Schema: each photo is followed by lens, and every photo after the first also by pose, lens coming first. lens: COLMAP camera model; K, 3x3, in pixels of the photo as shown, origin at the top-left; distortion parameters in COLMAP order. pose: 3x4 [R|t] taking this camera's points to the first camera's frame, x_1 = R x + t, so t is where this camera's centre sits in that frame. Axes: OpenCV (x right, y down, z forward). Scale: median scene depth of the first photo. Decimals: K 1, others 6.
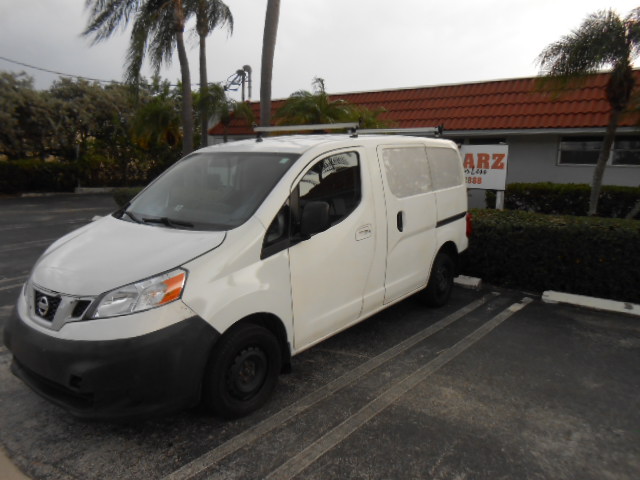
lens RADIAL K [[482.1, 0, 323.0], [0, 482.1, 240.6], [0, 0, 1]] dist [-0.023688, 0.008754]
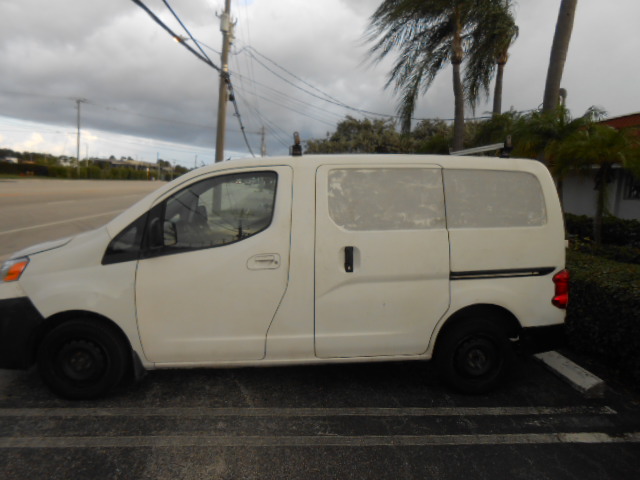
lens RADIAL K [[482.1, 0, 323.0], [0, 482.1, 240.6], [0, 0, 1]] dist [-0.023688, 0.008754]
pose [[0.687344, 0.095379, -0.720042, 0.707583], [-0.149509, 0.988691, -0.011754, -0.054987], [0.710778, 0.115731, 0.693831, 0.414458]]
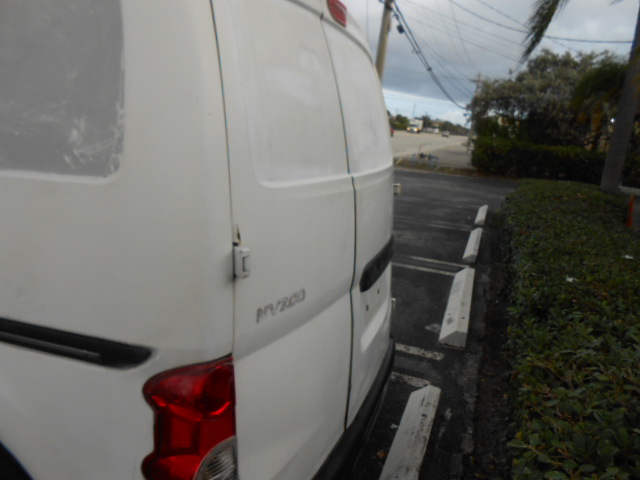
lens RADIAL K [[482.1, 0, 323.0], [0, 482.1, 240.6], [0, 0, 1]] dist [-0.023688, 0.008754]
pose [[0.303550, 0.239583, -0.922202, 0.589518], [-0.240934, 0.955717, 0.168984, -0.177716], [0.921850, 0.170894, 0.347832, 1.281544]]
